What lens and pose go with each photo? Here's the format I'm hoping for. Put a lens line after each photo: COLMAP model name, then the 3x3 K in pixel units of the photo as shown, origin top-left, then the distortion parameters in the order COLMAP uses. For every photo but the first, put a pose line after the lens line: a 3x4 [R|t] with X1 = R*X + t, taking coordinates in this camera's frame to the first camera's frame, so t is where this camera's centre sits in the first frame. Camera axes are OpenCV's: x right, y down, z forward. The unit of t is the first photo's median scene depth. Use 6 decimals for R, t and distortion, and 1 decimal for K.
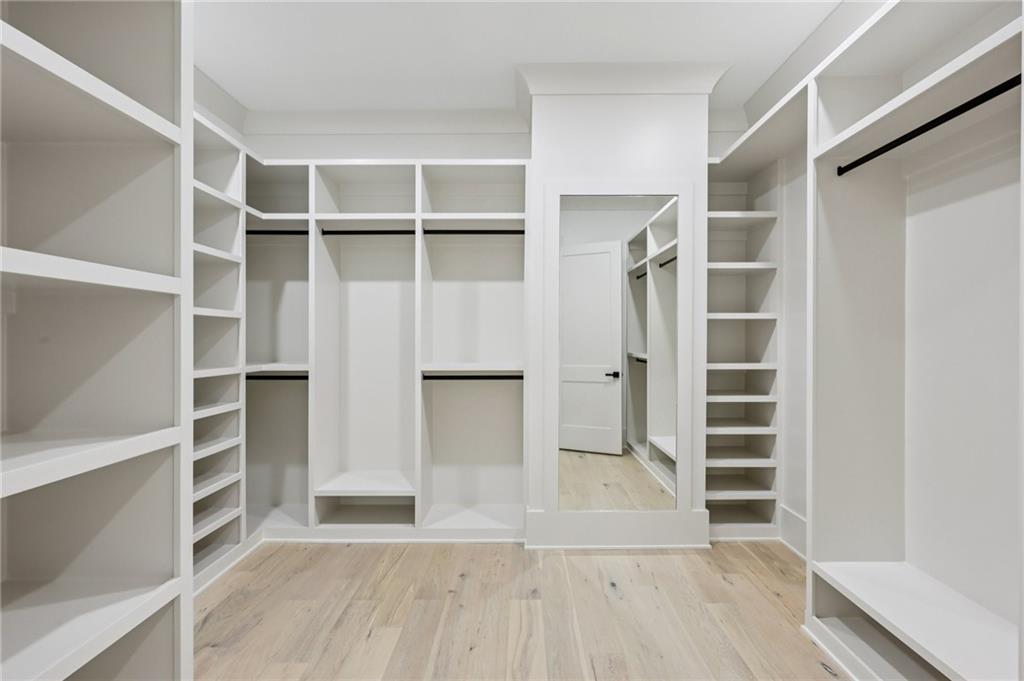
lens RADIAL K [[429.9, 0, 512.0], [0, 429.9, 340.5], [0, 0, 1]] dist [0.002072, 0.000207]
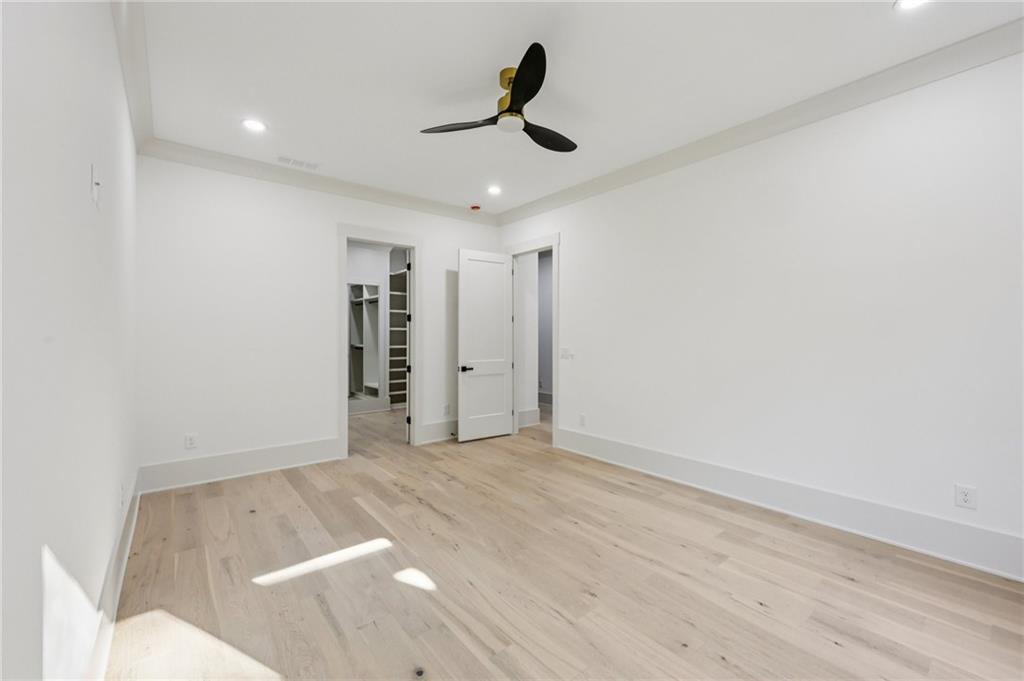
lens RADIAL K [[429.9, 0, 512.0], [0, 429.9, 340.5], [0, 0, 1]] dist [0.002072, 0.000207]
pose [[0.772489, -0.005295, 0.635006, -0.644151], [0.001836, 0.999980, 0.006105, 0.001191], [-0.635025, -0.003550, 0.772483, -1.518085]]
